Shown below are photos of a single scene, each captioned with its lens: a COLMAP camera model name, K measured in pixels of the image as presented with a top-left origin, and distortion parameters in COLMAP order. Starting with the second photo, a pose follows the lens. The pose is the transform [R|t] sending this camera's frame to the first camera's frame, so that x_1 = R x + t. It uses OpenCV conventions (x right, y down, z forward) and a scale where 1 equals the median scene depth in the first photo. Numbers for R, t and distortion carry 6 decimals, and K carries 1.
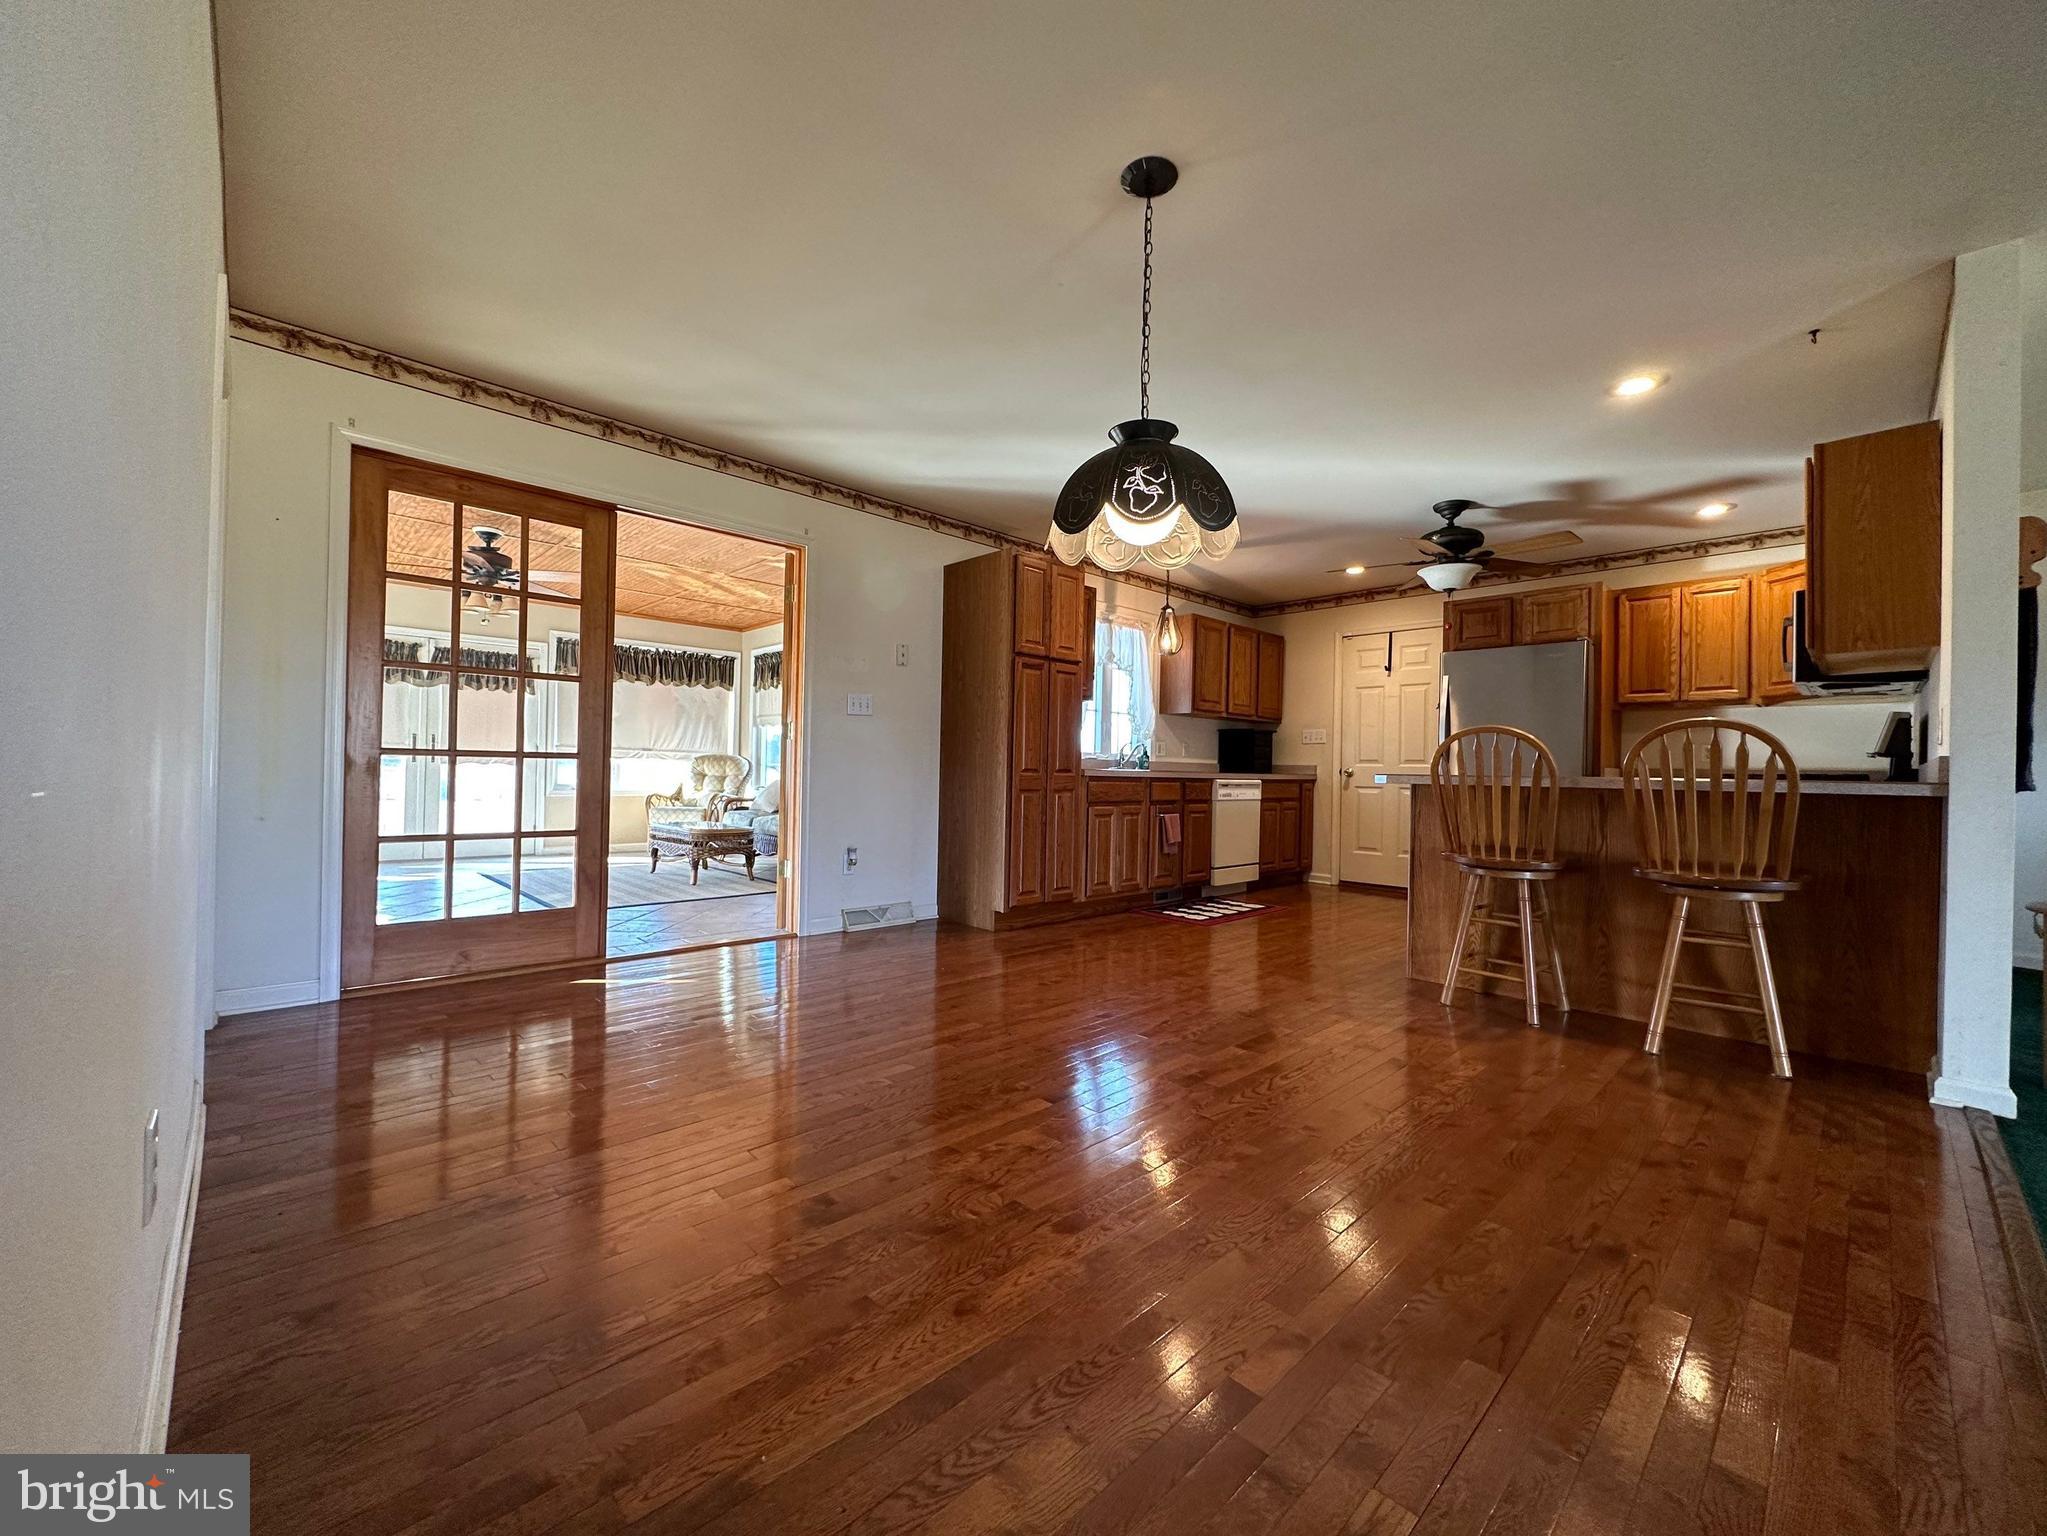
lens RADIAL K [[814.3, 0, 1022.9], [0, 814.3, 765.2], [0, 0, 1]] dist [-0.000974, 0.000592]
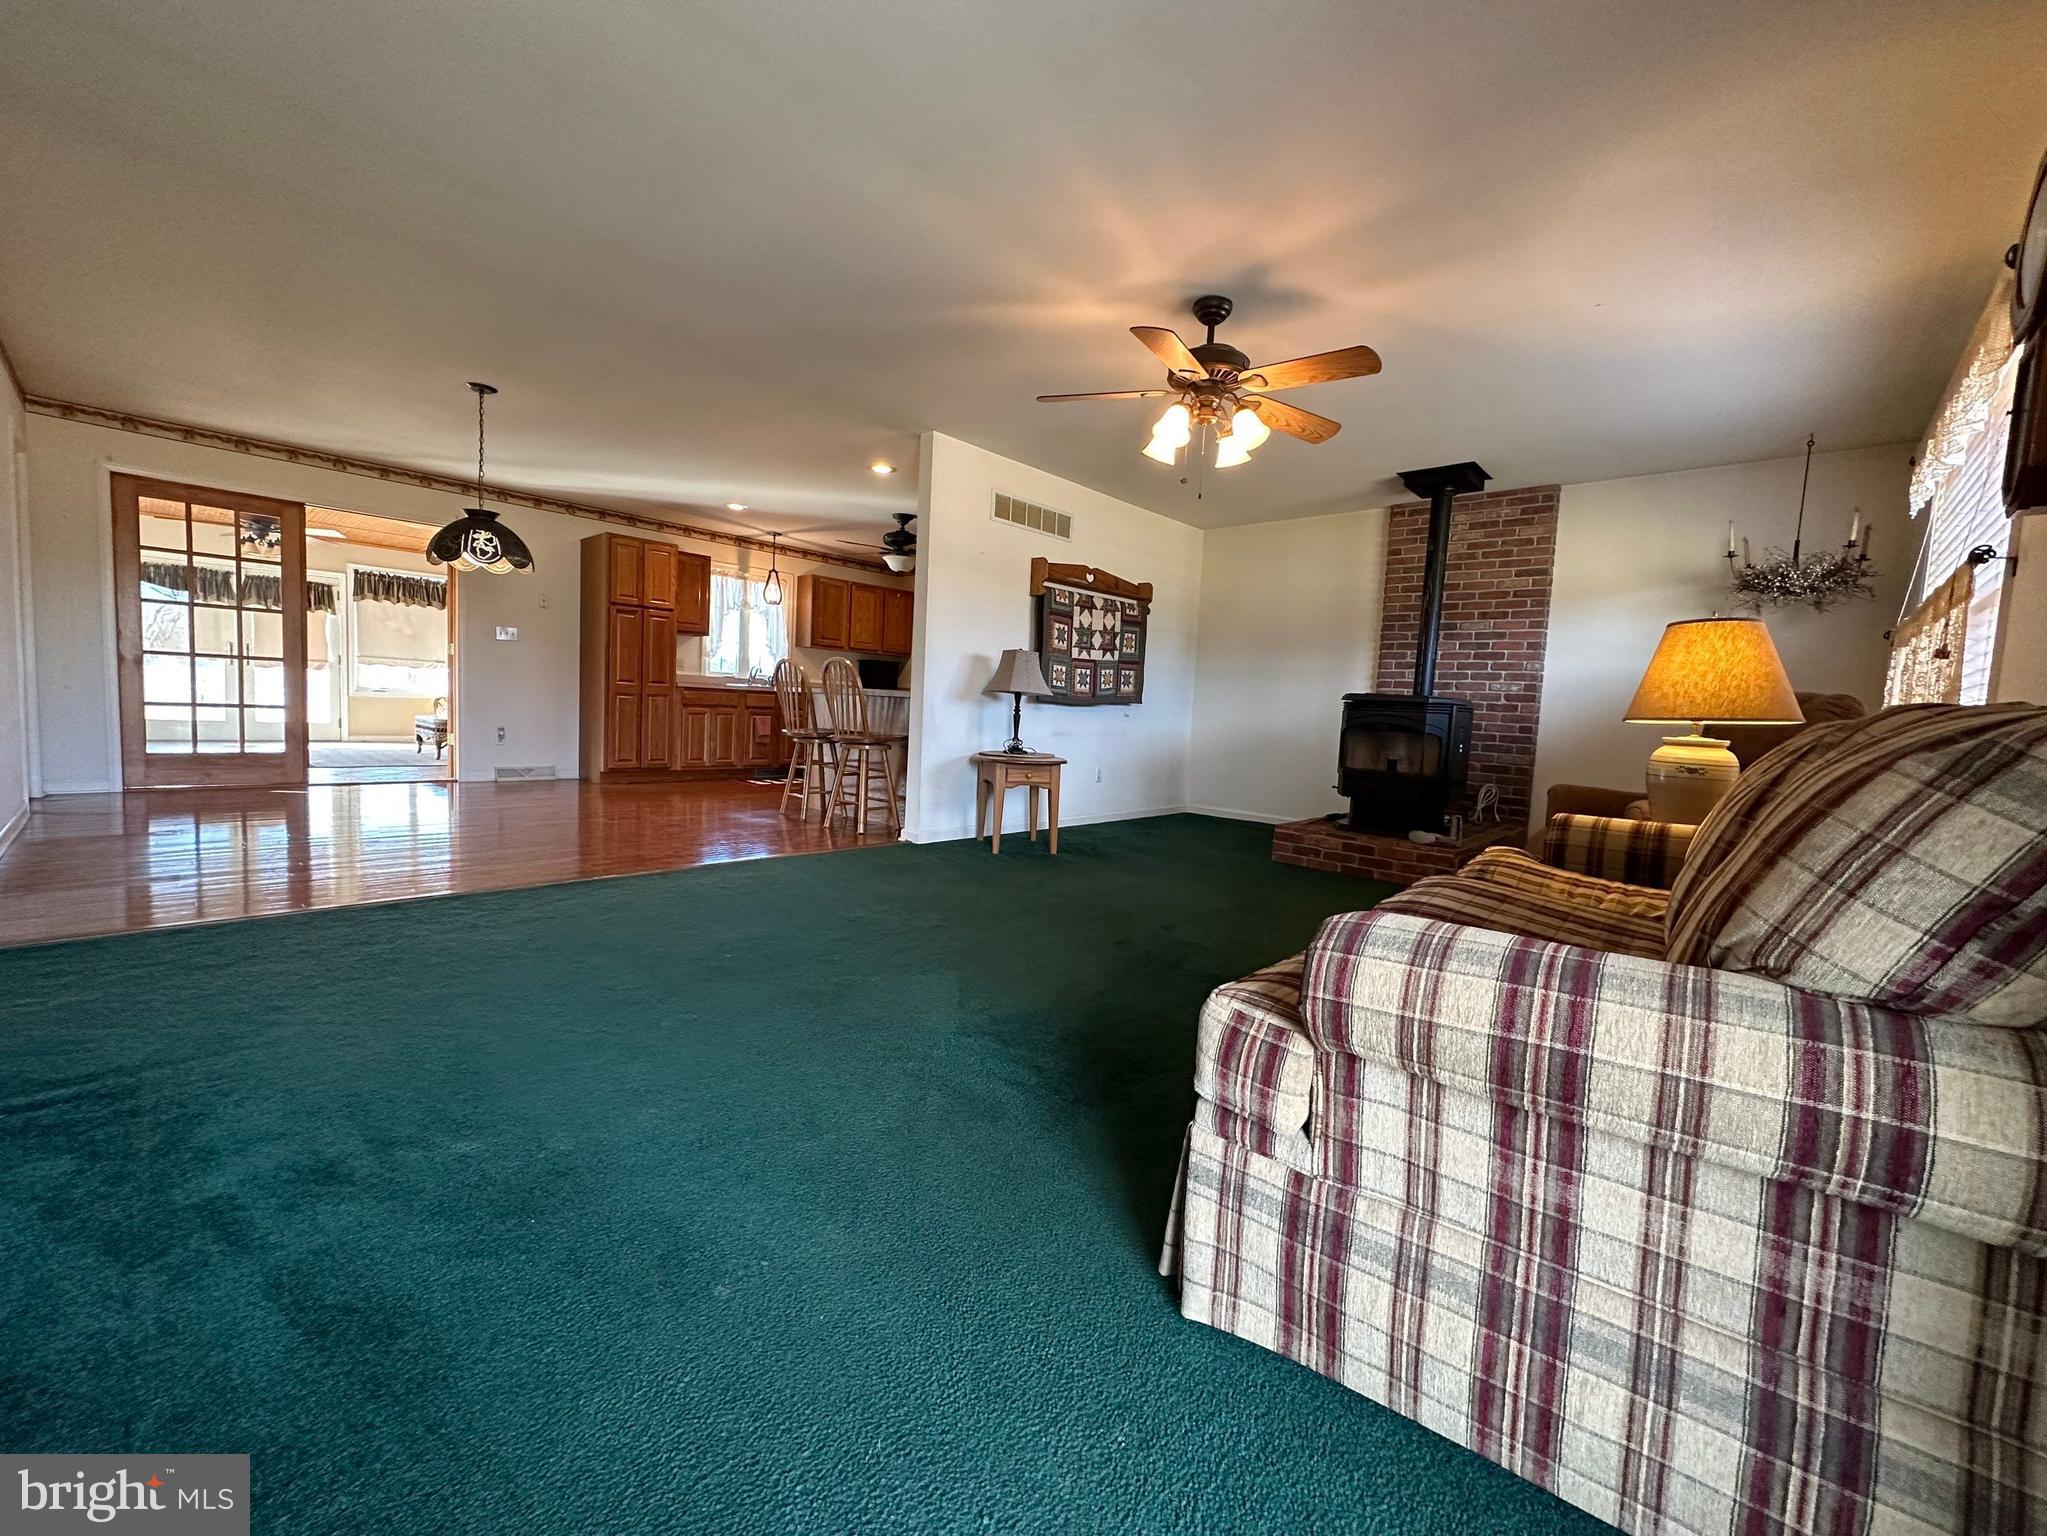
lens RADIAL K [[814.3, 0, 1026.1], [0, 814.3, 765.5], [0, 0, 1]] dist [-0.000974, 0.000592]
pose [[0.997603, 0.024553, 0.064694, 0.672096], [-0.029941, 0.996044, 0.083670, 0.014413], [-0.062384, -0.085406, 0.994391, -0.588264]]
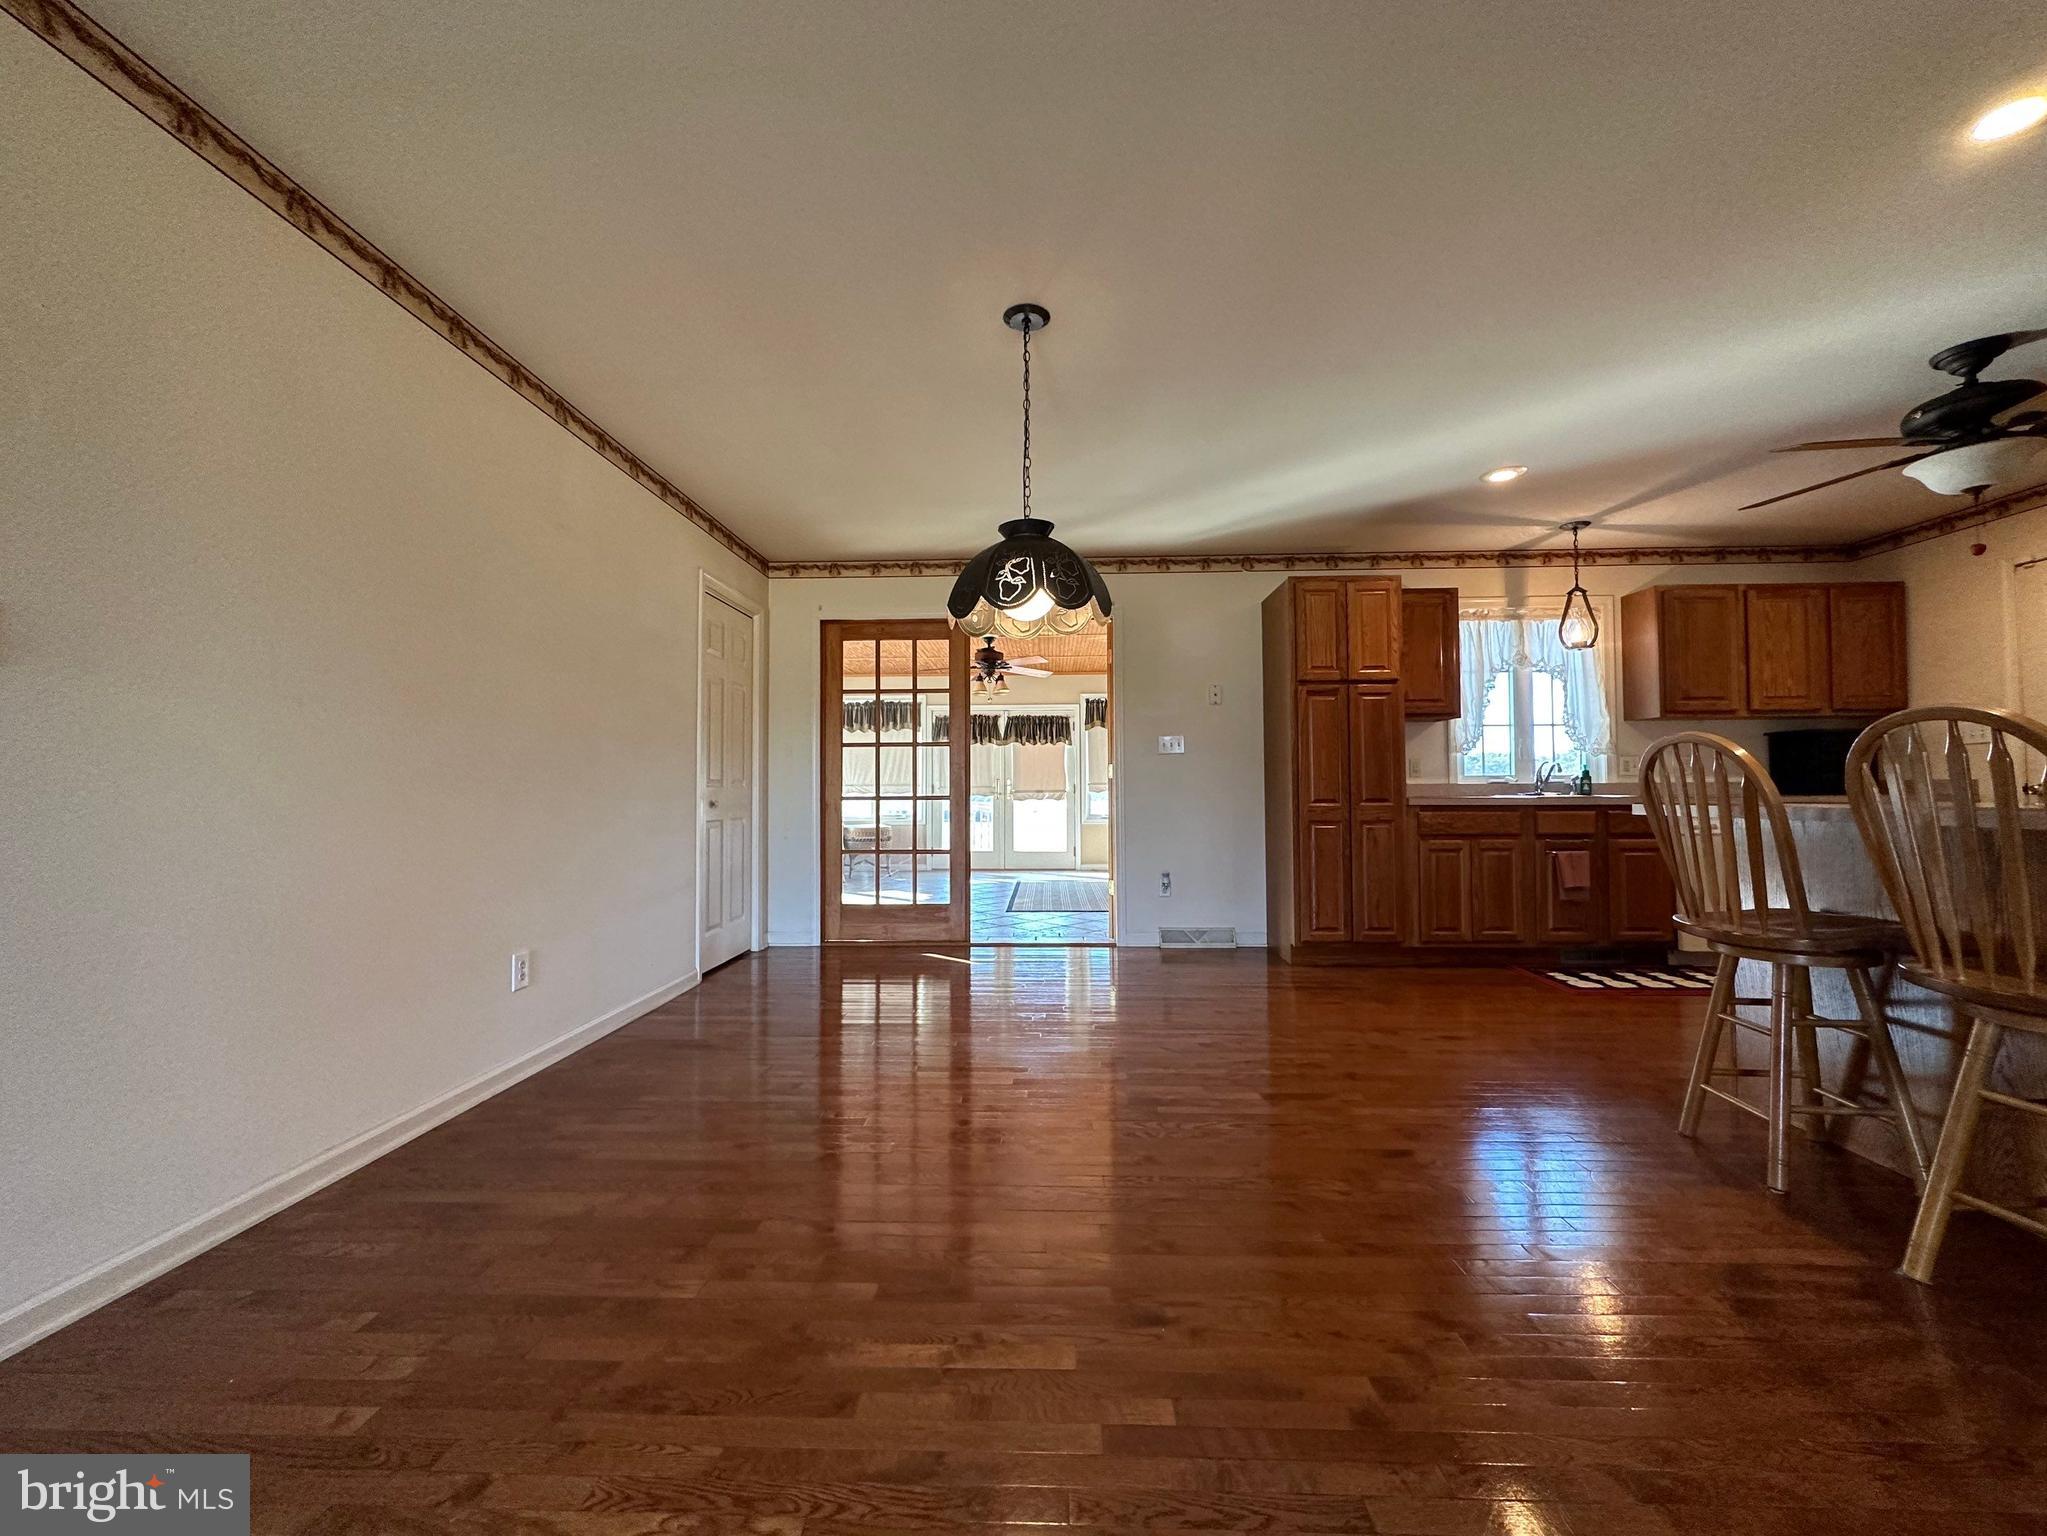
lens RADIAL K [[814.3, 0, 1021.9], [0, 814.3, 767.2], [0, 0, 1]] dist [-0.000974, 0.000592]
pose [[0.695612, -0.045807, -0.716956, 0.456449], [0.024885, 0.998903, -0.039676, -0.004336], [0.717987, 0.009758, 0.695988, 0.075925]]
